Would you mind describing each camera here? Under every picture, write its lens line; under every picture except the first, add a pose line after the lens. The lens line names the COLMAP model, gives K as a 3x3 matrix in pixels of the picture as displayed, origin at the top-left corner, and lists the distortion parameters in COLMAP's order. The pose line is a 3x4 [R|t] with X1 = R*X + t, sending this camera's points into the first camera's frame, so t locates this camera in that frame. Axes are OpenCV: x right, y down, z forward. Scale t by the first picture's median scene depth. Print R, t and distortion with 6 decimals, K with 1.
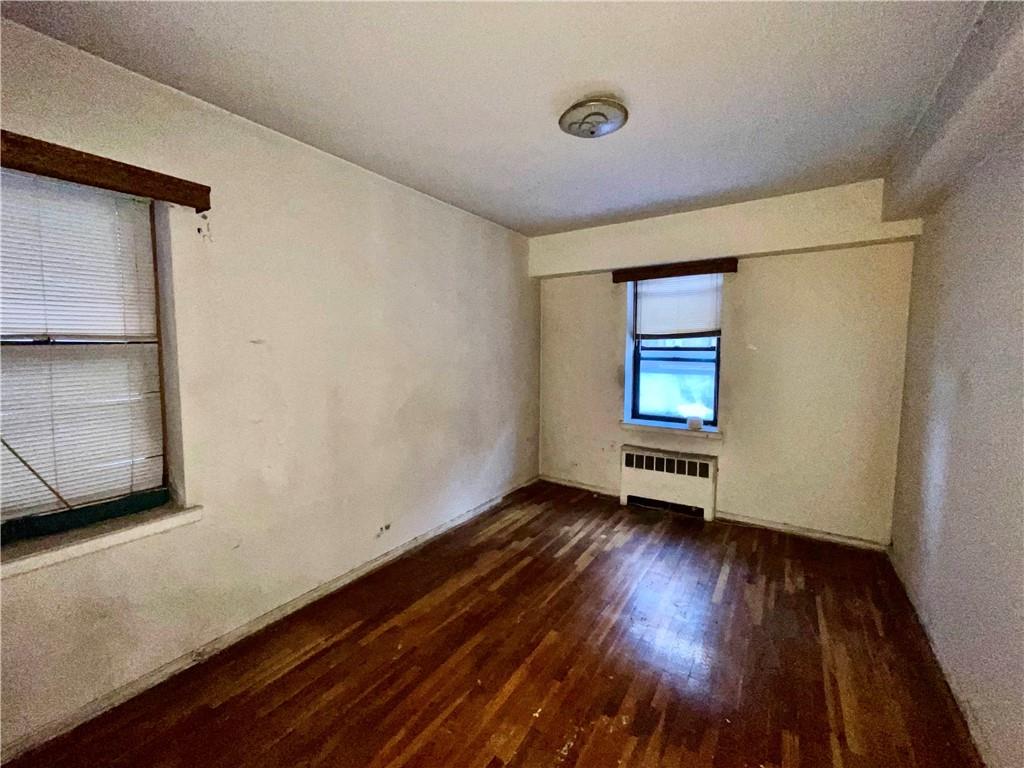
lens RADIAL K [[411.0, 0, 513.3], [0, 411.0, 377.3], [0, 0, 1]] dist [-0.000773, 0.000118]
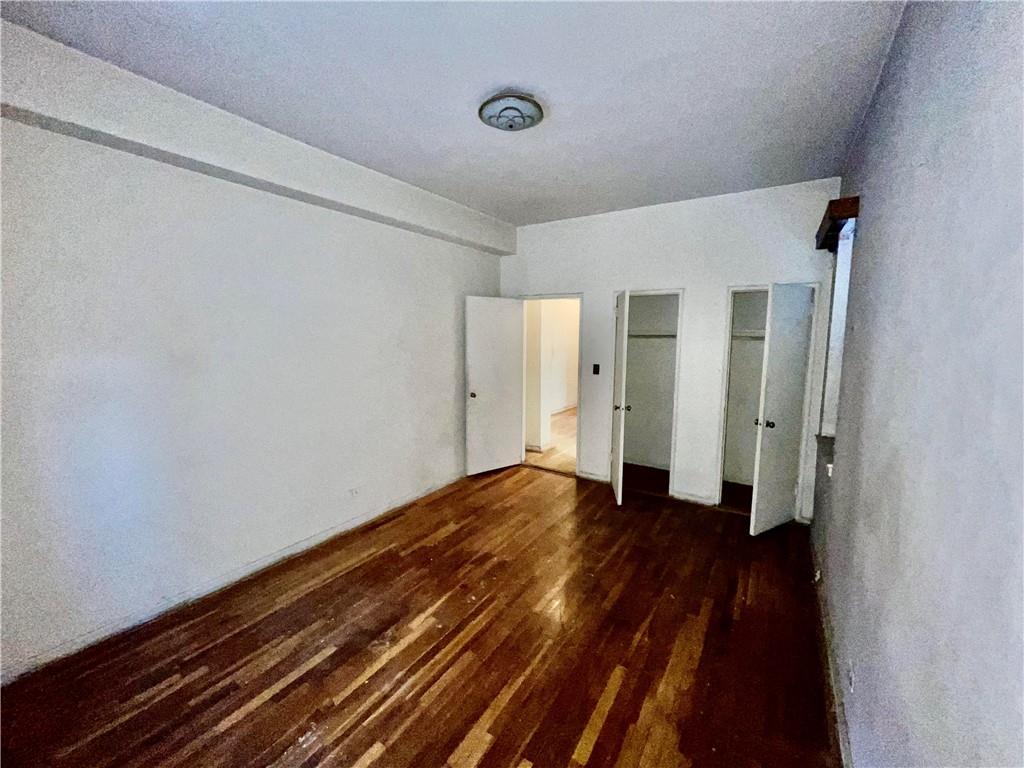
lens RADIAL K [[411.0, 0, 513.3], [0, 411.0, 377.3], [0, 0, 1]] dist [-0.000773, 0.000118]
pose [[-0.999849, -0.004050, -0.016927, 0.169741], [-0.007242, 0.981176, 0.192979, -0.139821], [0.015827, 0.193072, -0.981057, 1.829456]]
